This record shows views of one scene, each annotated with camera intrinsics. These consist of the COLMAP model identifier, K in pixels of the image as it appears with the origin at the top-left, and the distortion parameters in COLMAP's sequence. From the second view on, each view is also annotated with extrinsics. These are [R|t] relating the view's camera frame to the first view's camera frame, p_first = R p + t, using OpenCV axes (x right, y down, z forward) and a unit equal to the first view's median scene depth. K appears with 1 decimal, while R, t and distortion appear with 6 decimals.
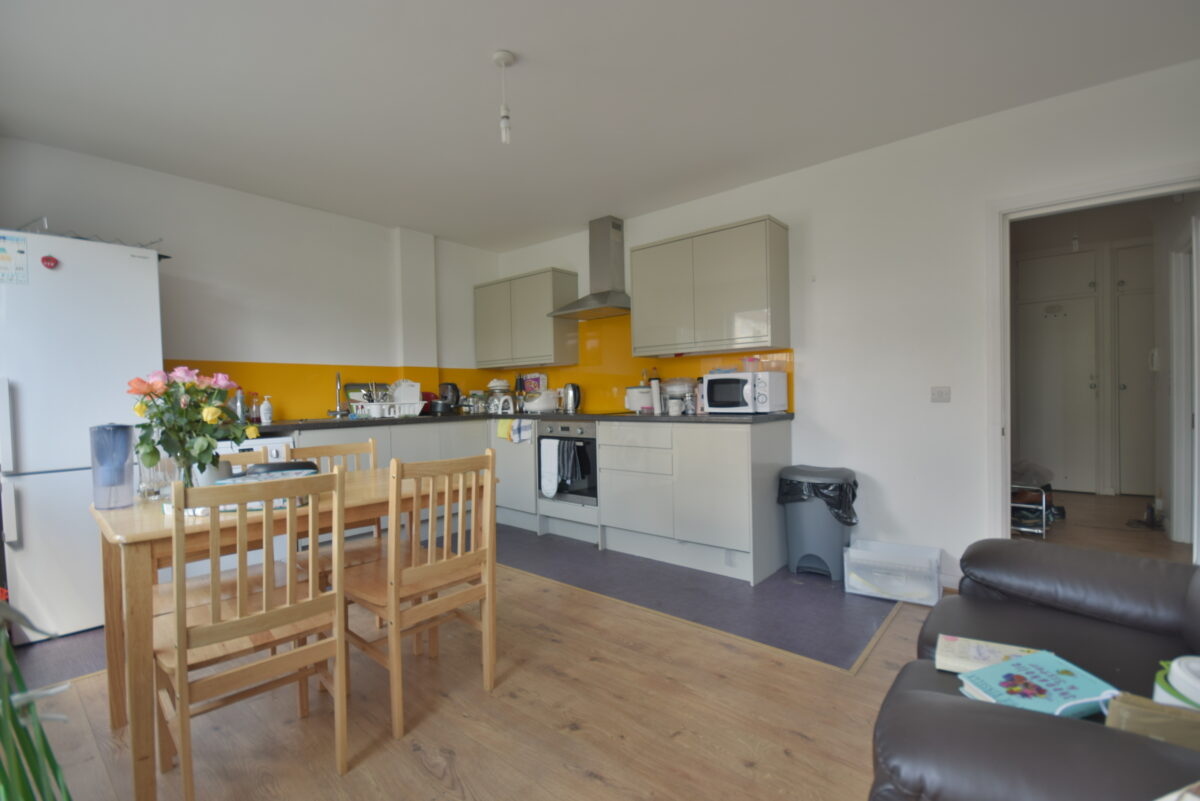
lens RADIAL K [[536.3, 0, 602.7], [0, 536.3, 403.9], [0, 0, 1]] dist [0.008462, -0.000139]
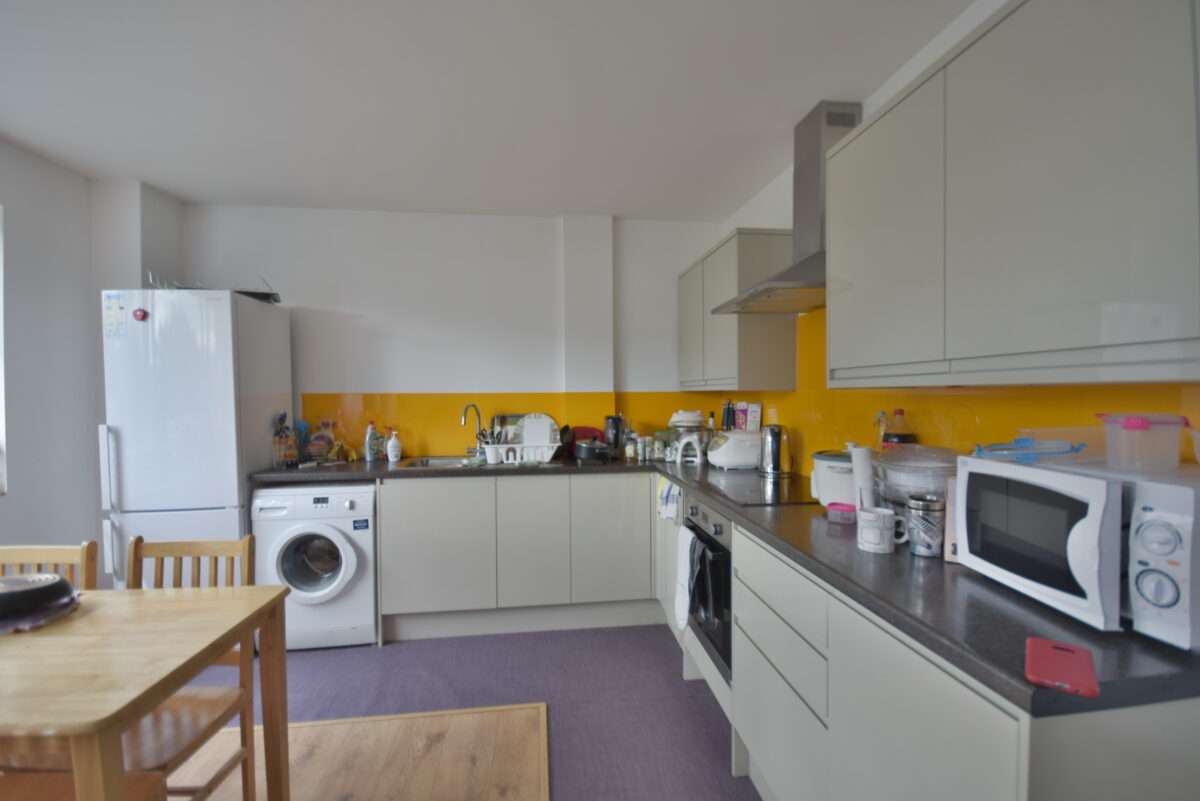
lens RADIAL K [[536.3, 0, 602.7], [0, 536.3, 403.9], [0, 0, 1]] dist [0.008462, -0.000139]
pose [[0.732444, 0.027890, -0.680256, 0.228168], [-0.018758, 0.999608, 0.020785, -0.080098], [0.680569, -0.002463, 0.732680, 0.524310]]
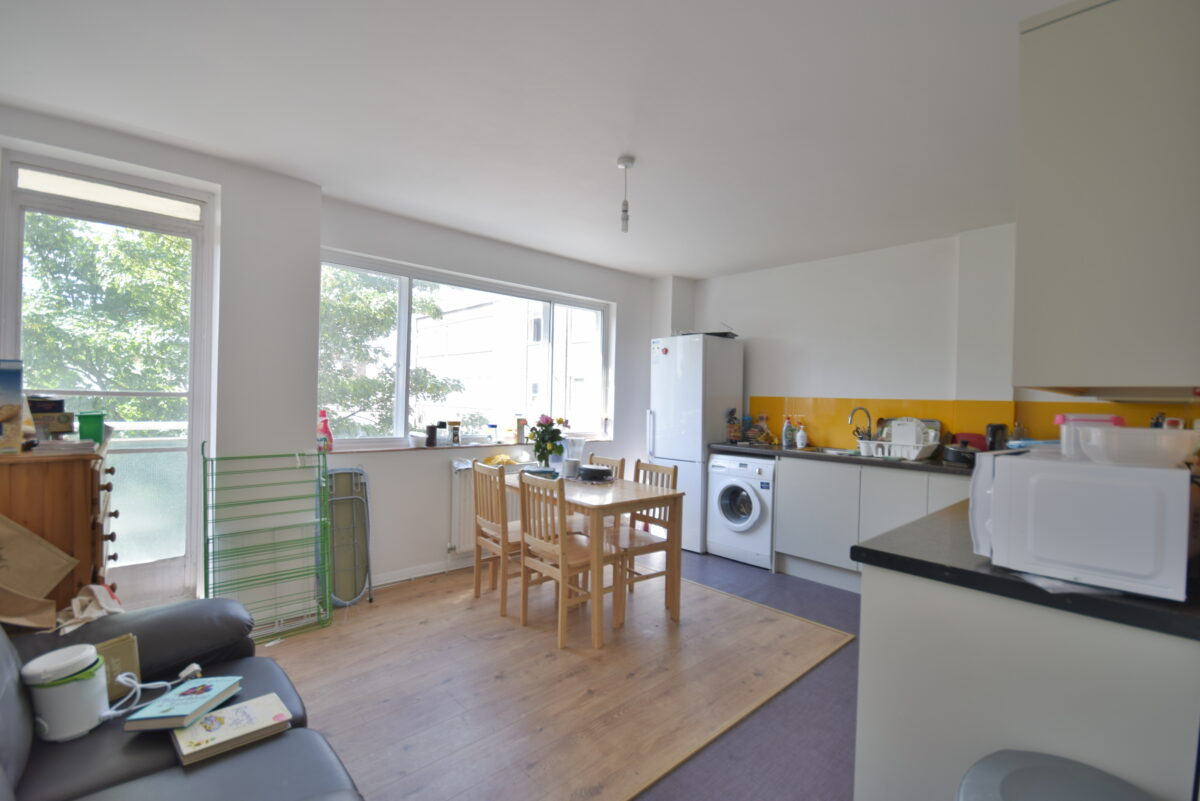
lens RADIAL K [[536.3, 0, 602.7], [0, 536.3, 403.9], [0, 0, 1]] dist [0.008462, -0.000139]
pose [[-0.125904, 0.027952, -0.991649, 0.585911], [-0.037341, 0.998761, 0.032893, -0.080634], [0.991339, 0.041171, -0.124704, 0.639045]]
